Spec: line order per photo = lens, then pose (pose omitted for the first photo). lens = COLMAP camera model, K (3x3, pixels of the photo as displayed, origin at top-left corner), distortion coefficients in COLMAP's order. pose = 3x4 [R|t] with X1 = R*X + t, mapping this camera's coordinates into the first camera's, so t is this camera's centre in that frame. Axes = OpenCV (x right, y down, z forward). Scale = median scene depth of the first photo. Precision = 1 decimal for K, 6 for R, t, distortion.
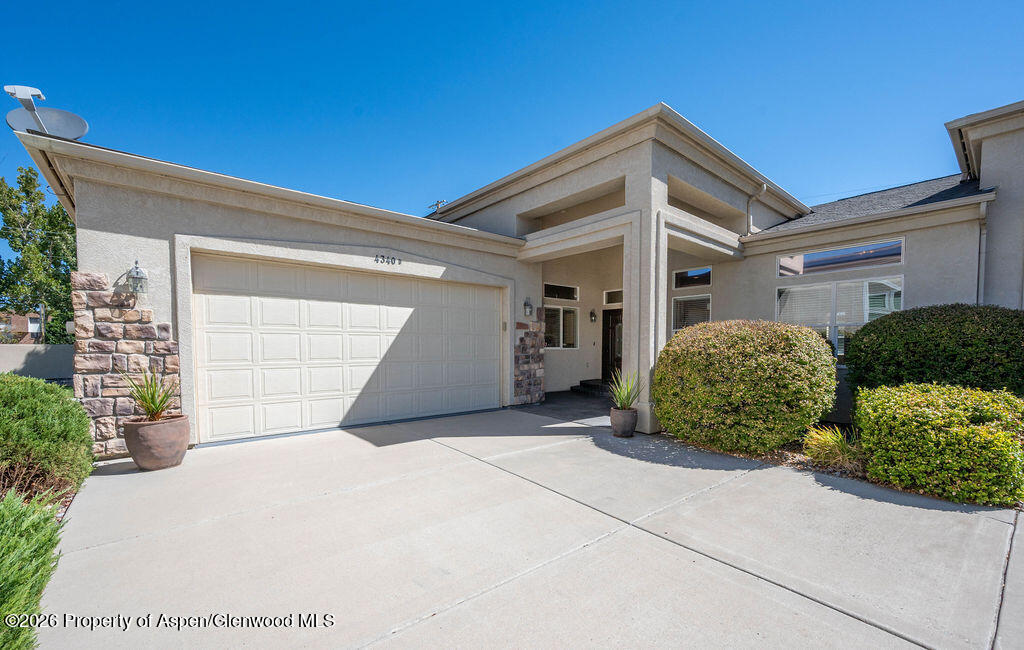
lens RADIAL K [[424.9, 0, 518.8], [0, 424.9, 360.2], [0, 0, 1]] dist [0.000662, -0.000062]
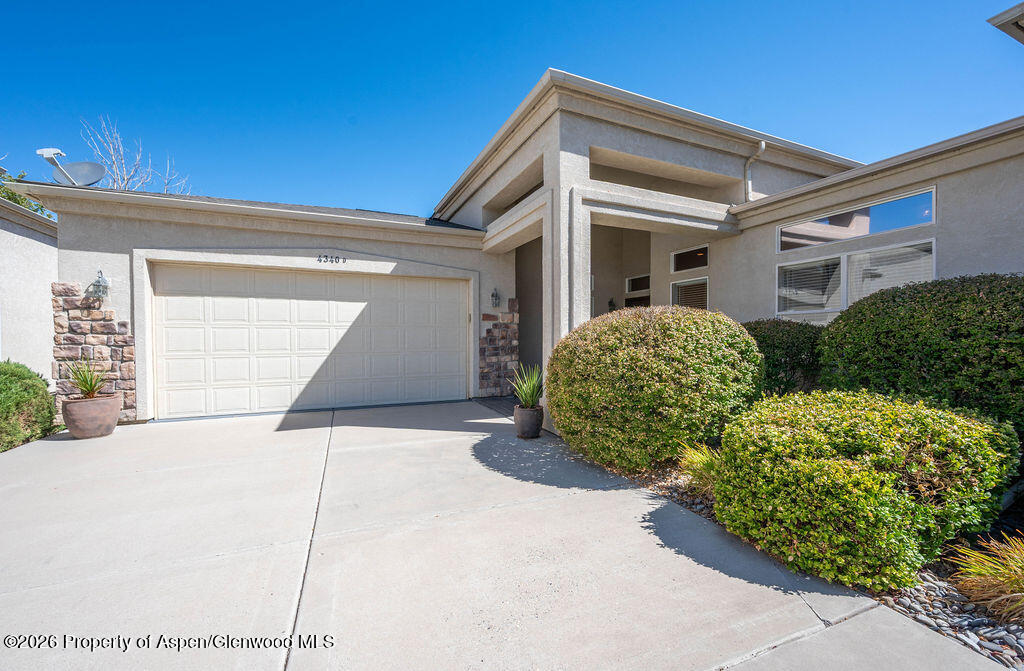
lens RADIAL K [[409.0, 0, 511.7], [0, 409.0, 340.1], [0, 0, 1]] dist [-0.001052, -0.000306]
pose [[0.956528, -0.000742, -0.291640, 0.525822], [-0.006802, 0.999668, -0.024851, -0.007109], [0.291561, 0.025754, 0.956205, 0.165357]]
